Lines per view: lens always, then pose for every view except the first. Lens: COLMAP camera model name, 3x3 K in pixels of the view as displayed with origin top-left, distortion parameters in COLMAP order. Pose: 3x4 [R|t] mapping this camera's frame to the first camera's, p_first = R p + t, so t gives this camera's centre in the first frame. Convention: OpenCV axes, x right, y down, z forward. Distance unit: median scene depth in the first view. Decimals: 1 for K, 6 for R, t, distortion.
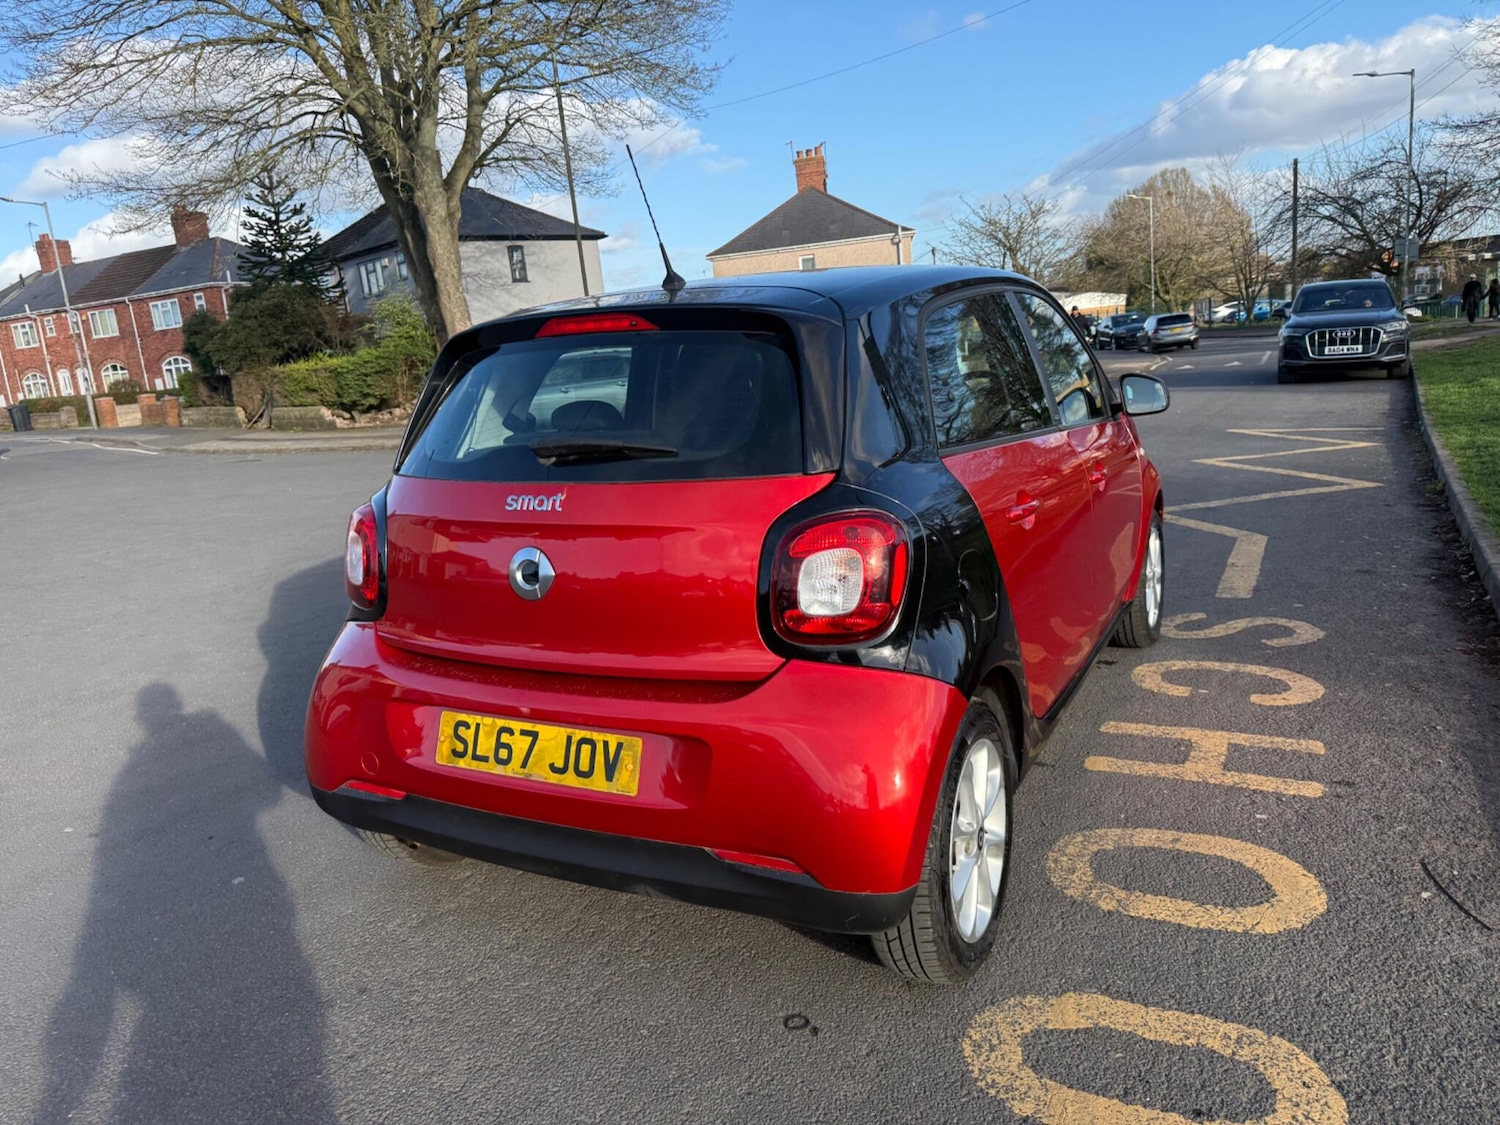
lens RADIAL K [[1065.5, 0, 750.1], [0, 1065.5, 547.6], [0, 0, 1]] dist [0.027370, -0.037447]
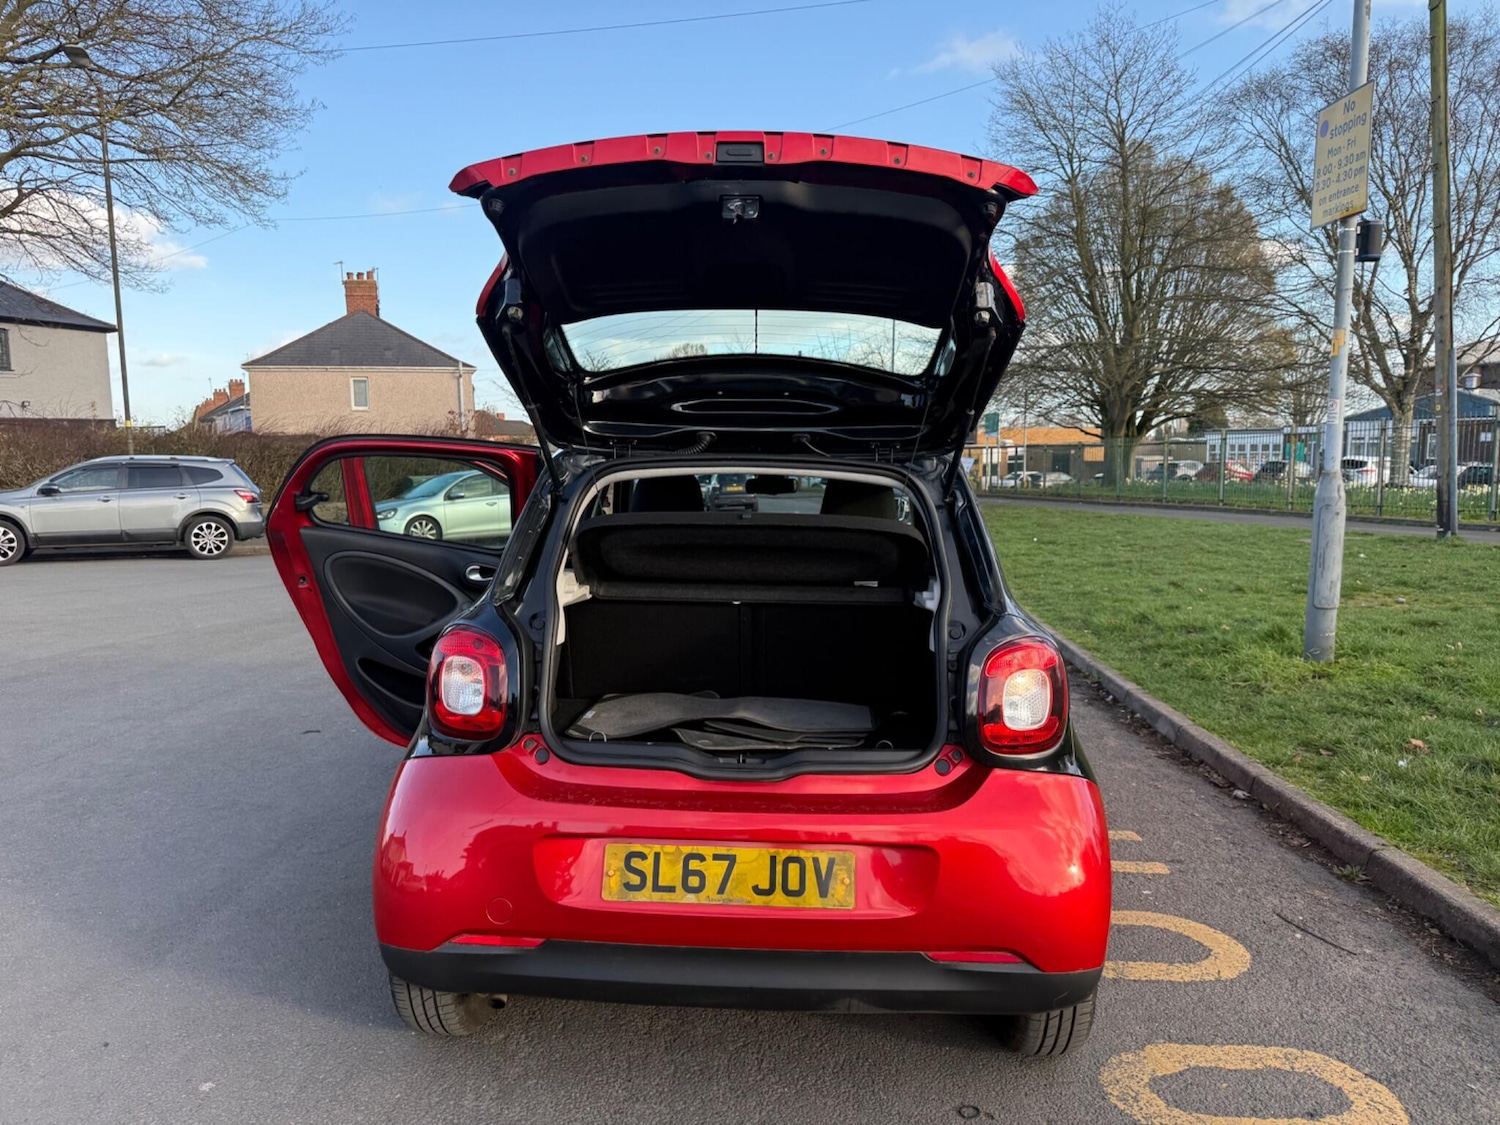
lens RADIAL K [[1065.9, 0, 747.0], [0, 1065.9, 558.0], [0, 0, 1]] dist [0.028476, -0.041022]
pose [[0.903289, 0.044461, 0.426723, -0.063978], [0.006104, 0.993184, -0.116401, 0.001124], [-0.428990, 0.107748, 0.896860, 0.006047]]
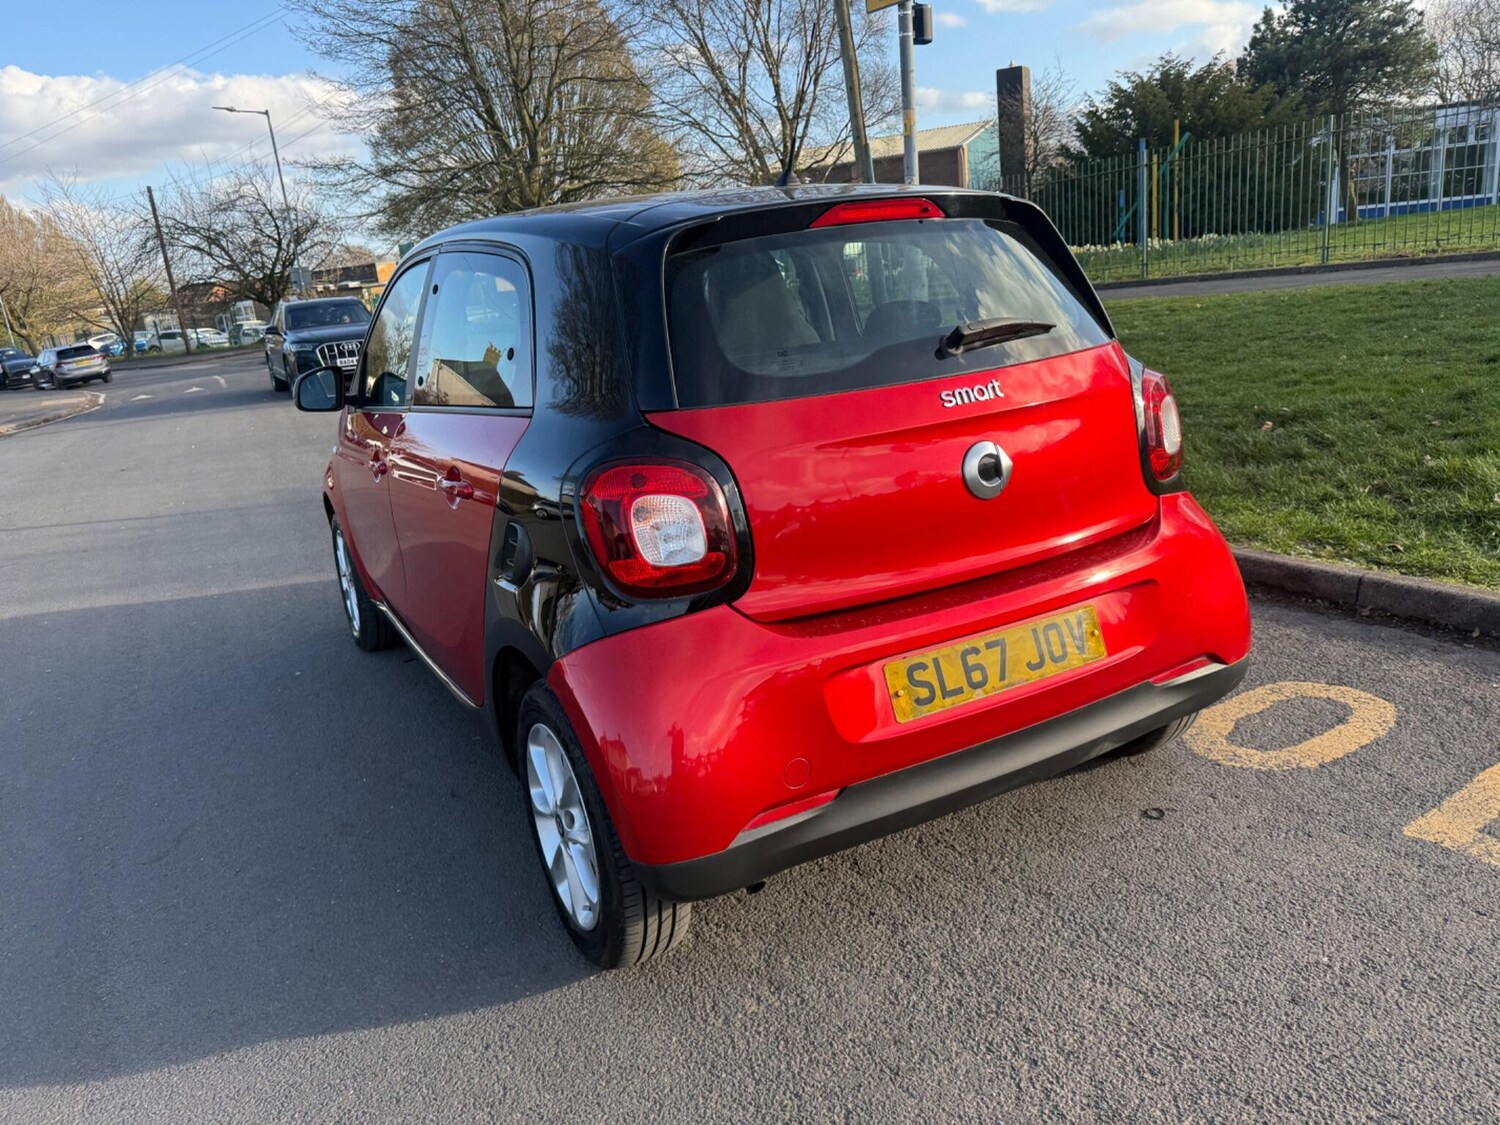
lens RADIAL K [[1075.2, 0, 751.8], [0, 1075.2, 550.8], [0, 0, 1]] dist [0.002287, -0.010835]
pose [[0.548376, -0.191426, 0.814027, -0.108621], [0.215605, 0.972900, 0.083543, -0.002842], [-0.807959, 0.129696, 0.574787, 0.063394]]
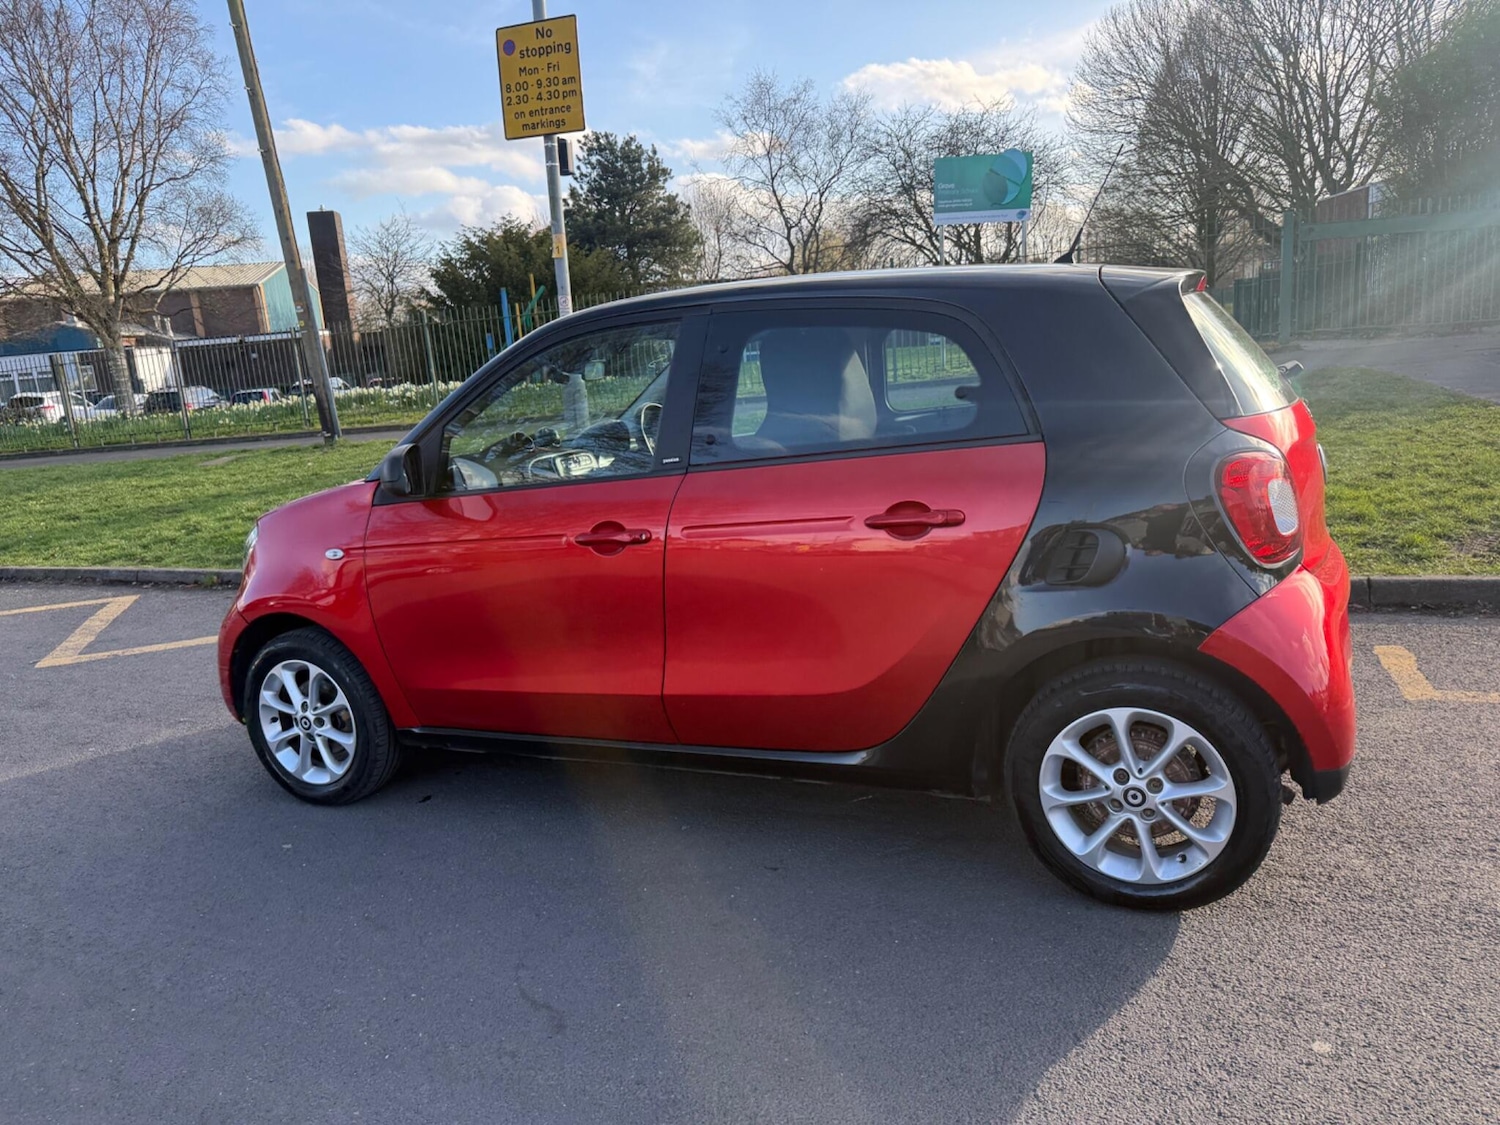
lens RADIAL K [[1067.2, 0, 761.5], [0, 1067.2, 562.5], [0, 0, 1]] dist [0.033611, -0.053023]
pose [[-0.063693, -0.115742, 0.991235, -0.147367], [0.271366, 0.953818, 0.128810, -0.021637], [-0.960367, 0.277192, -0.029343, 0.171817]]
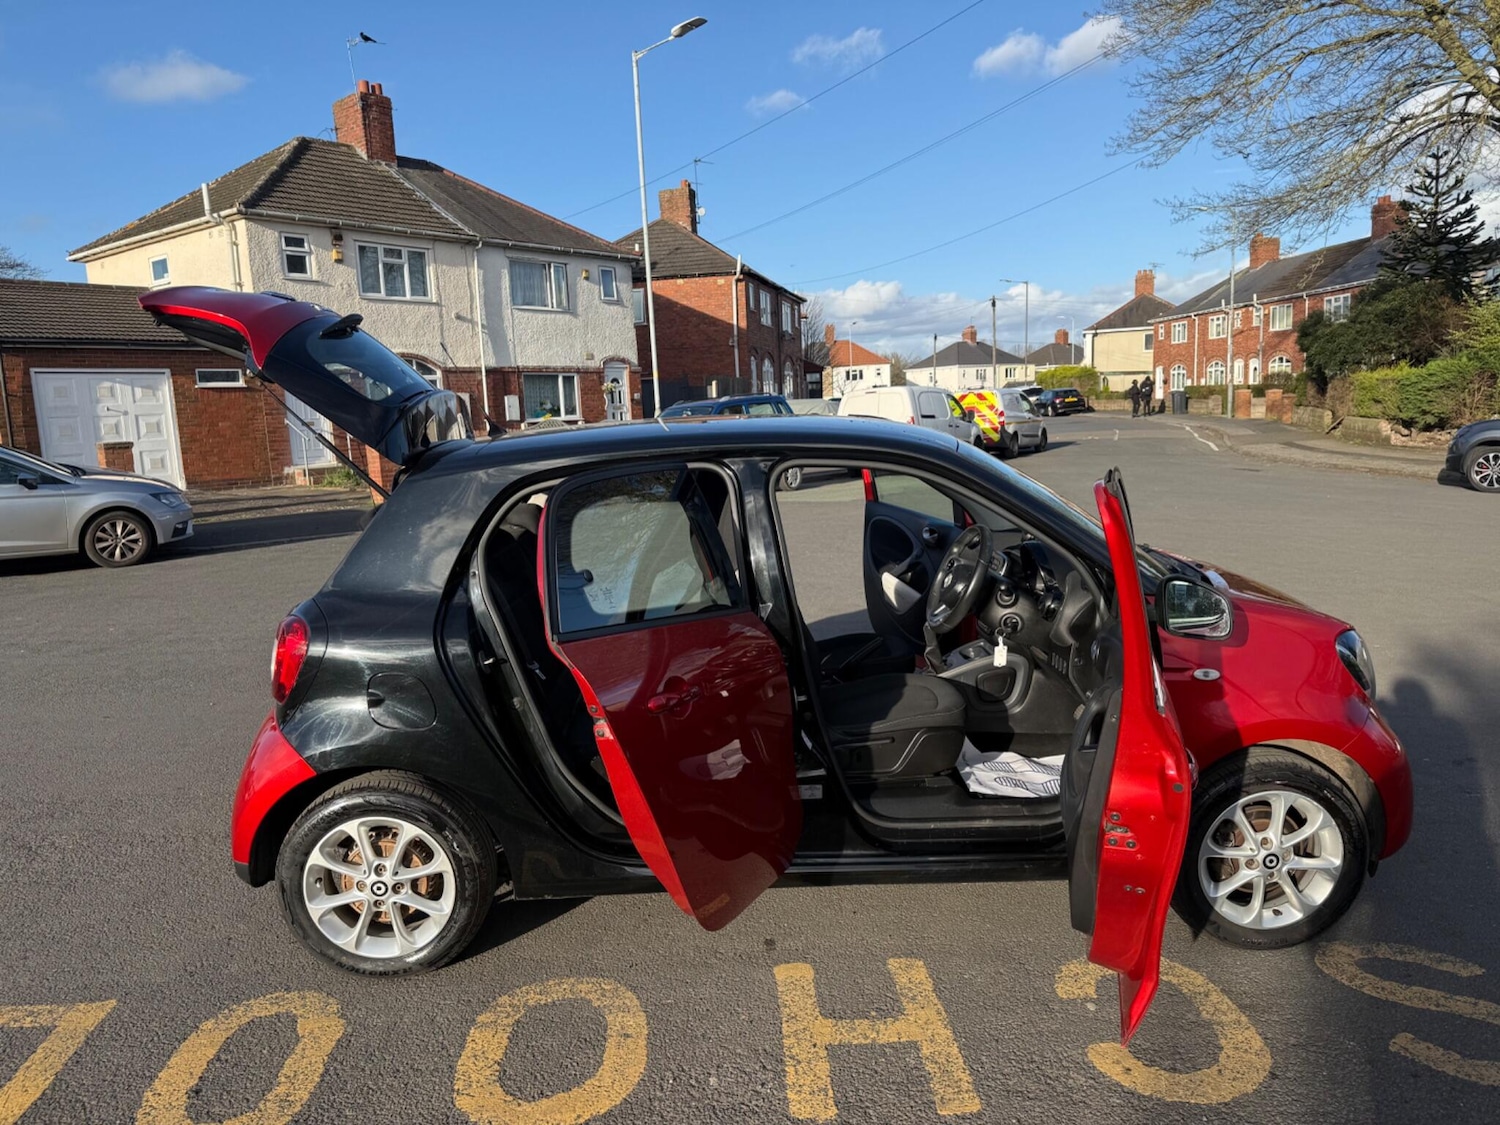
lens RADIAL K [[1048.0, 0, 745.5], [0, 1048.0, 578.2], [0, 0, 1]] dist [0.062369, -0.093923]
pose [[0.493948, 0.212175, -0.843206, 0.150876], [-0.173949, 0.974279, 0.143257, -0.037839], [0.851914, 0.075913, 0.518151, 0.070641]]
